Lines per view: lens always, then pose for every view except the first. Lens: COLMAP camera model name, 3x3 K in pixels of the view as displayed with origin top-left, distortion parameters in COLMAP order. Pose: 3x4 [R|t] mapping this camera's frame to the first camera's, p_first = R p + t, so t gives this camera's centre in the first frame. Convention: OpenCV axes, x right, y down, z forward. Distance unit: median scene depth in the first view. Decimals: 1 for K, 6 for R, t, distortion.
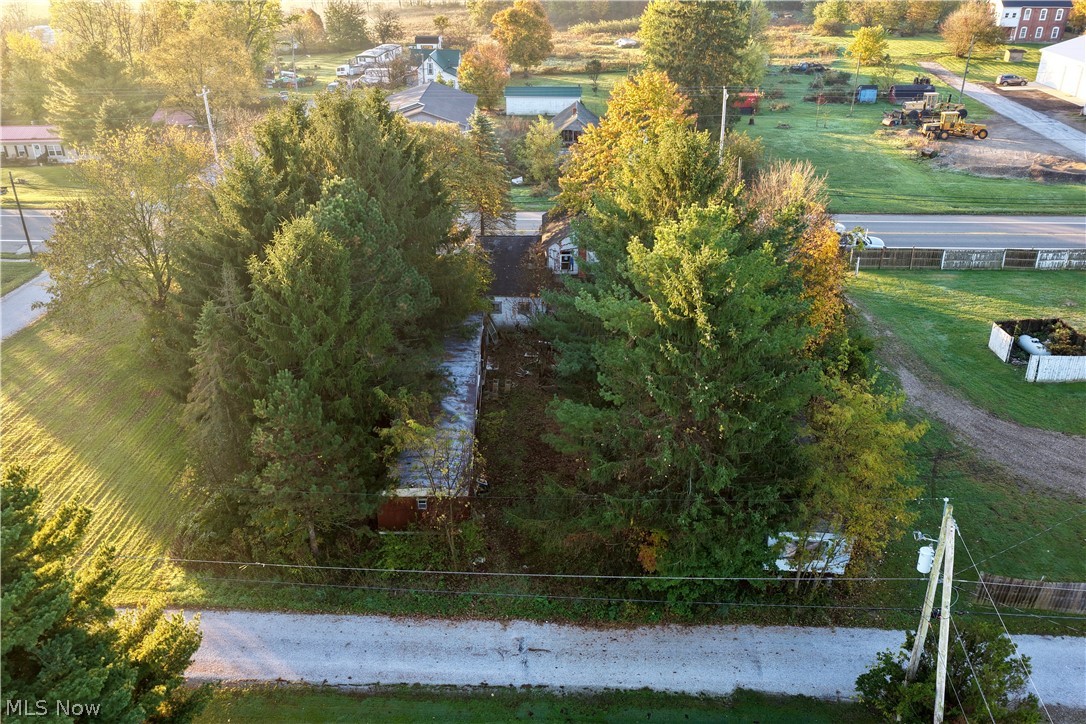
lens RADIAL K [[900.1, 0, 543.0], [0, 900.1, 362.0], [0, 0, 1]] dist [-0.001455, 0.006421]
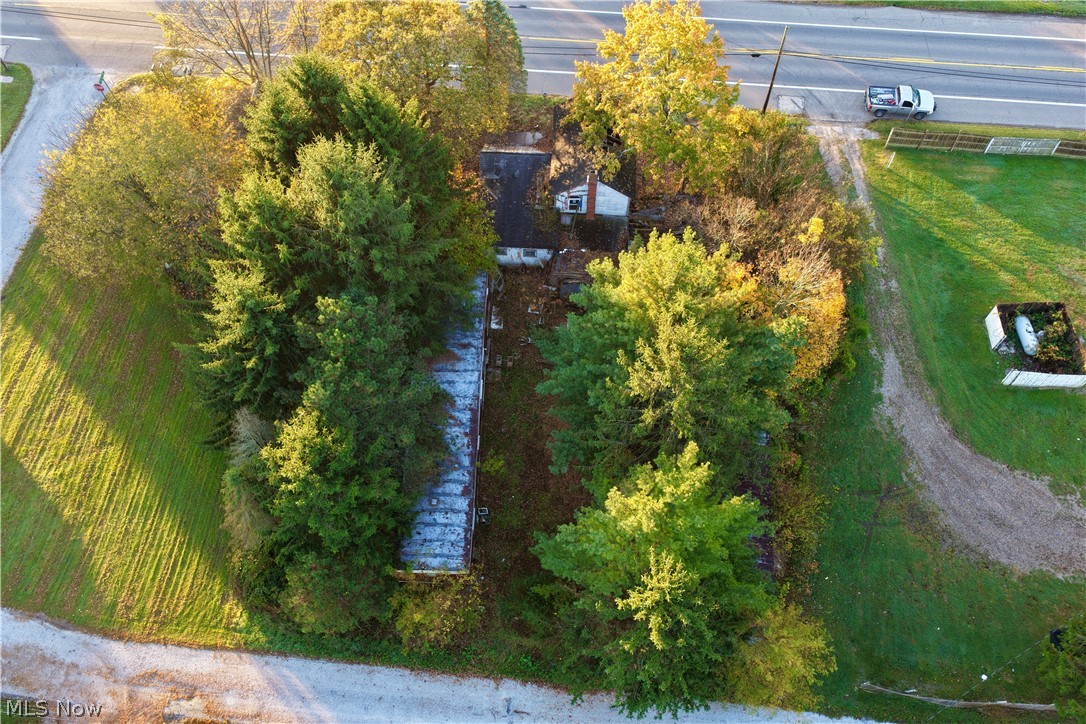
lens RADIAL K [[900.1, 0, 543.0], [0, 900.1, 362.0], [0, 0, 1]] dist [-0.001455, 0.006421]
pose [[0.998889, 0.042409, -0.020565, 0.023915], [-0.023228, 0.822602, 0.568143, -0.643721], [0.041012, -0.567034, 0.822673, 0.140034]]
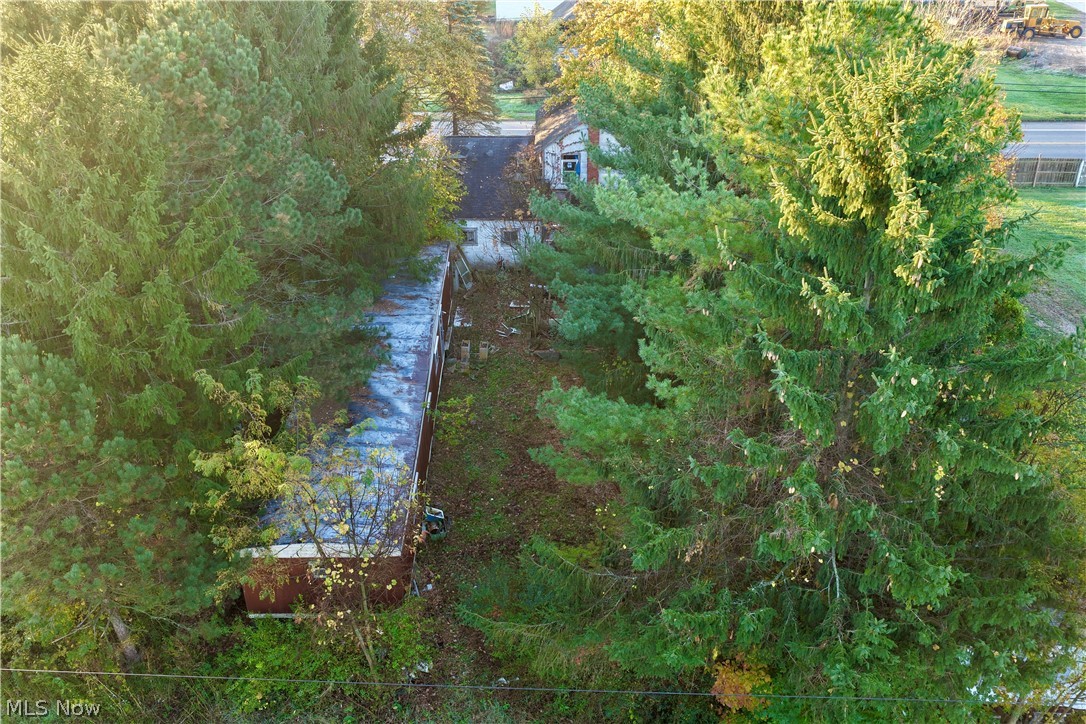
lens RADIAL K [[900.1, 0, 543.0], [0, 900.1, 362.0], [0, 0, 1]] dist [-0.001455, 0.006421]
pose [[0.999993, -0.003778, 0.000421, 0.005130], [0.003749, 0.998426, 0.055954, -0.002932], [-0.000632, -0.055952, 0.998433, 0.367960]]
